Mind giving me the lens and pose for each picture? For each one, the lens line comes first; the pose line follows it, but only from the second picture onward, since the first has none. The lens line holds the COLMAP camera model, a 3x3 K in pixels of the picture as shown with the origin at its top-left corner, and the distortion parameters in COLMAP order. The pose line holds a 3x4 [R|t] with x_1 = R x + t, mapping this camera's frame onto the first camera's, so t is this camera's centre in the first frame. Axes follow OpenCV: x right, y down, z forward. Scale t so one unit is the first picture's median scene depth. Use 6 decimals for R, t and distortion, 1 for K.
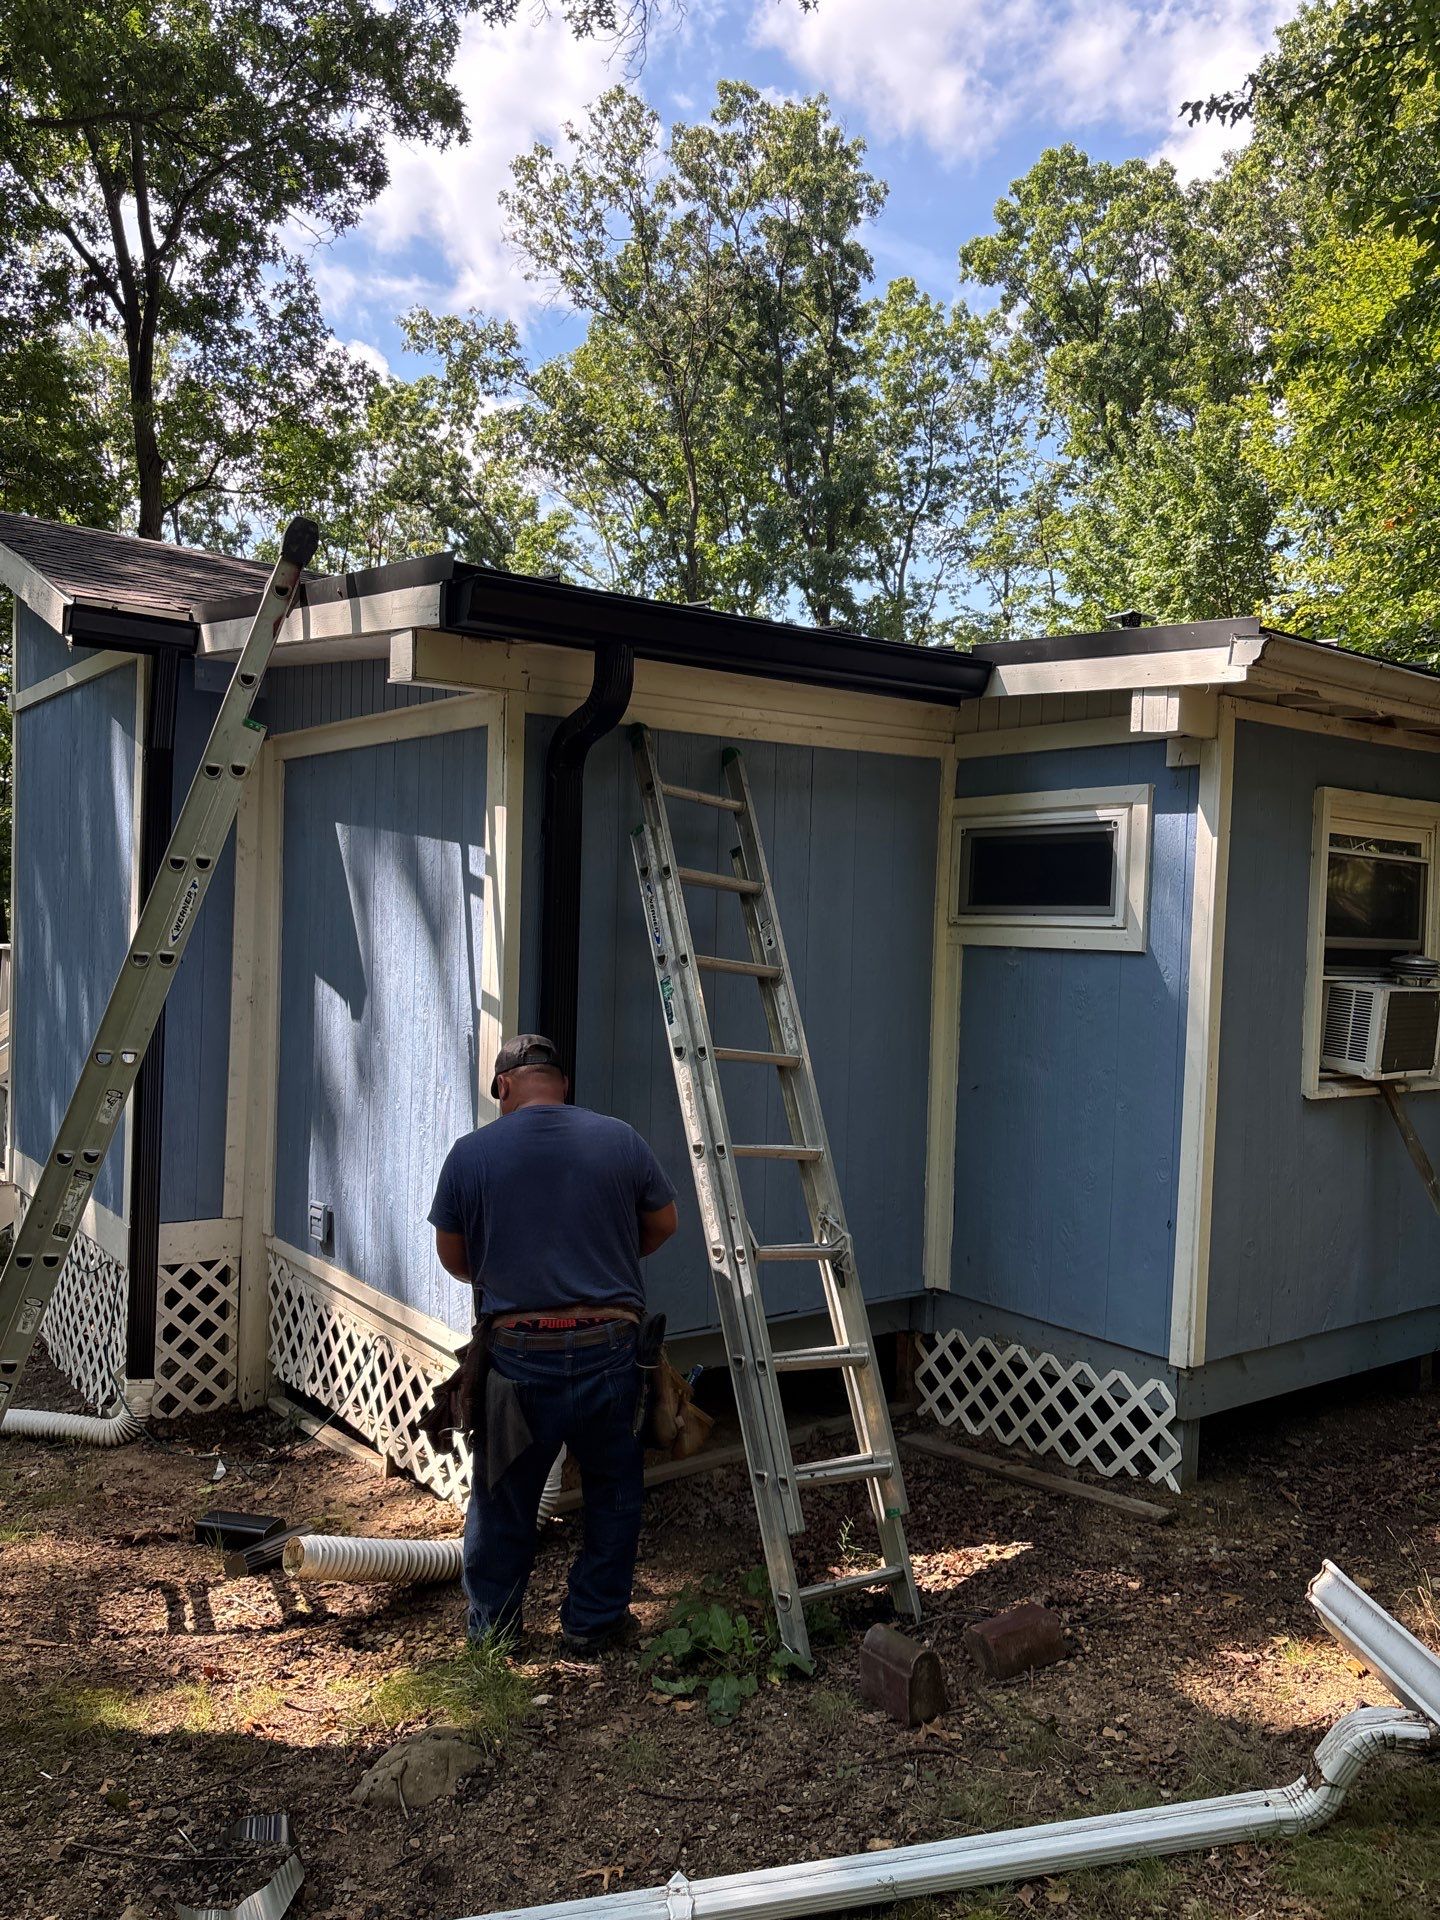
lens RADIAL K [[1482.2, 0, 719.9], [0, 1482.2, 960.6], [0, 0, 1]] dist [0.035204, -0.048927]
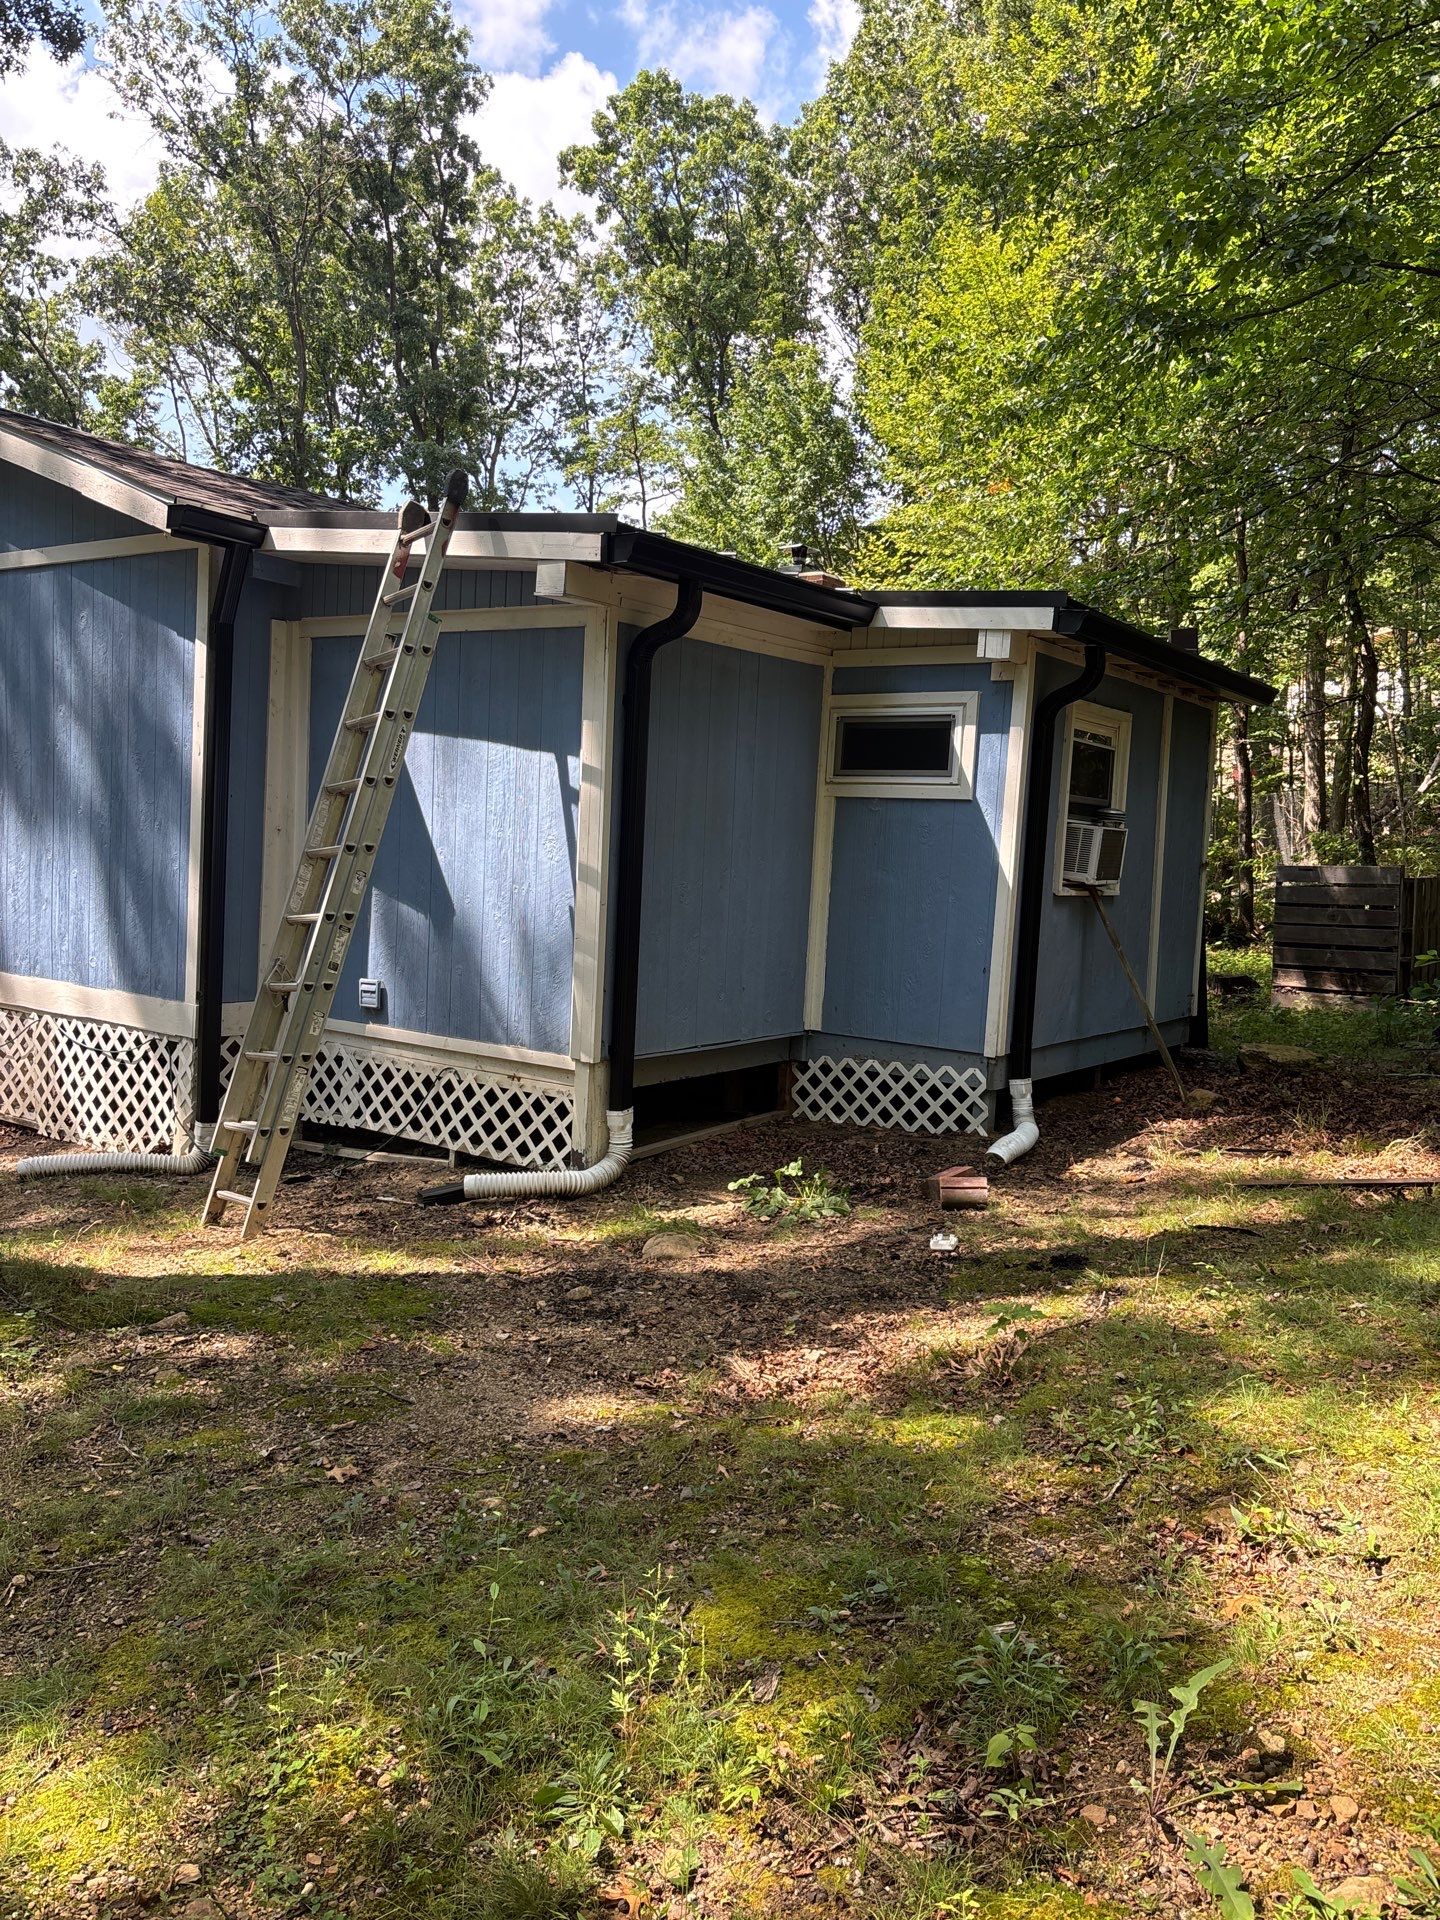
lens RADIAL K [[1482.2, 0, 728.7], [0, 1482.2, 967.2], [0, 0, 1]] dist [0.035204, -0.048927]
pose [[0.949989, -0.009538, 0.312136, -0.091885], [-0.013128, 0.997430, 0.070436, 0.013118], [-0.312006, -0.071011, 0.947423, -0.085412]]
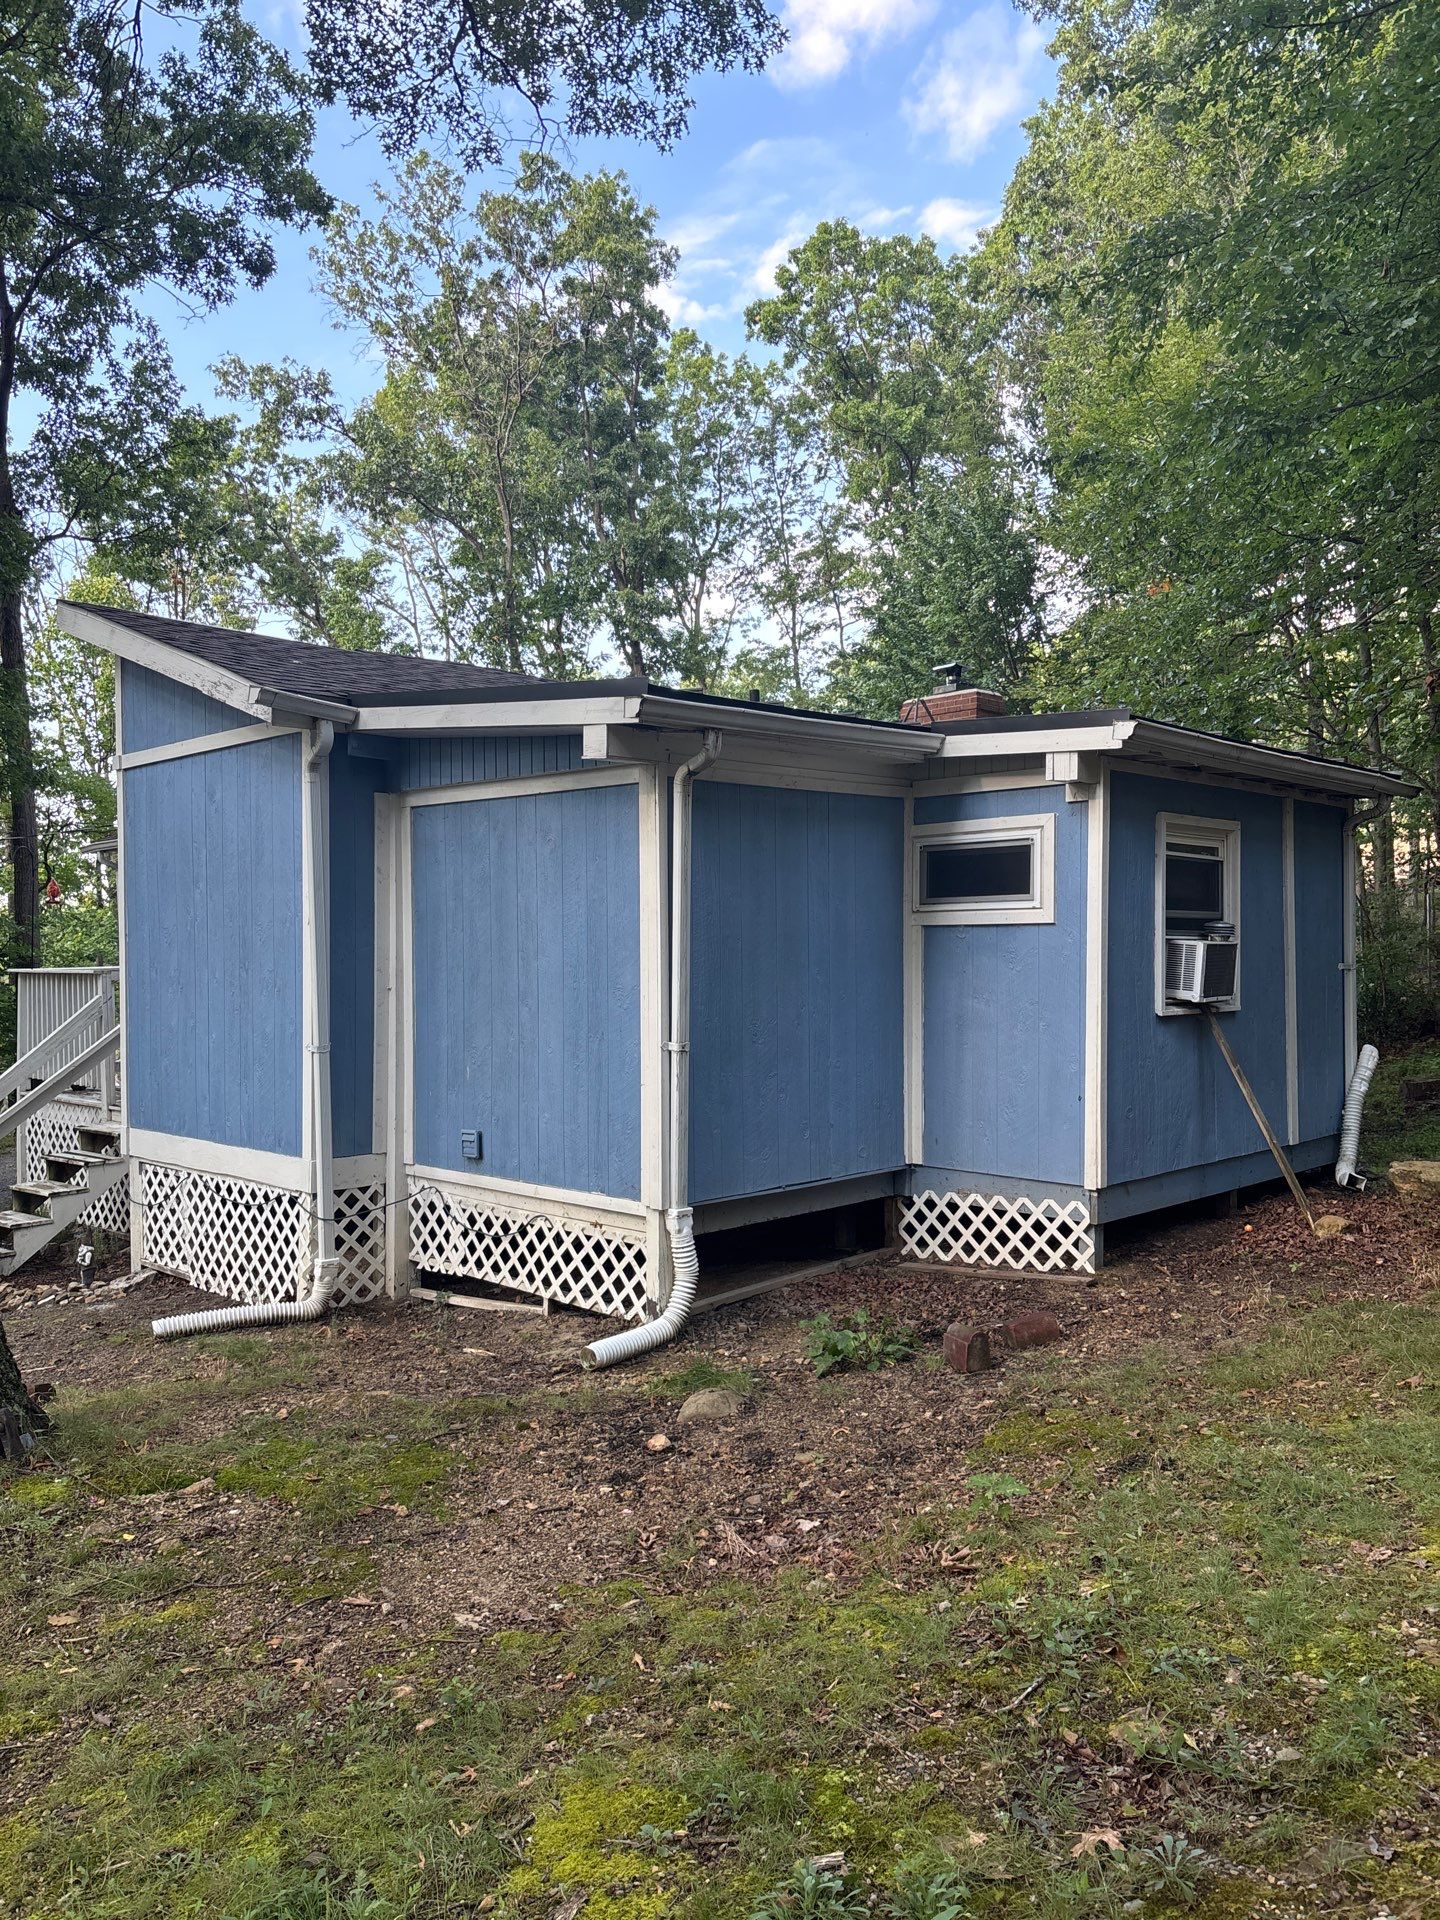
lens RADIAL K [[1482.2, 0, 727.2], [0, 1482.2, 968.0], [0, 0, 1]] dist [0.035204, -0.048927]
pose [[0.987468, -0.037324, 0.153341, -0.057972], [0.038859, 0.999220, -0.007025, 0.007896], [-0.152959, 0.012895, 0.988148, -0.093006]]
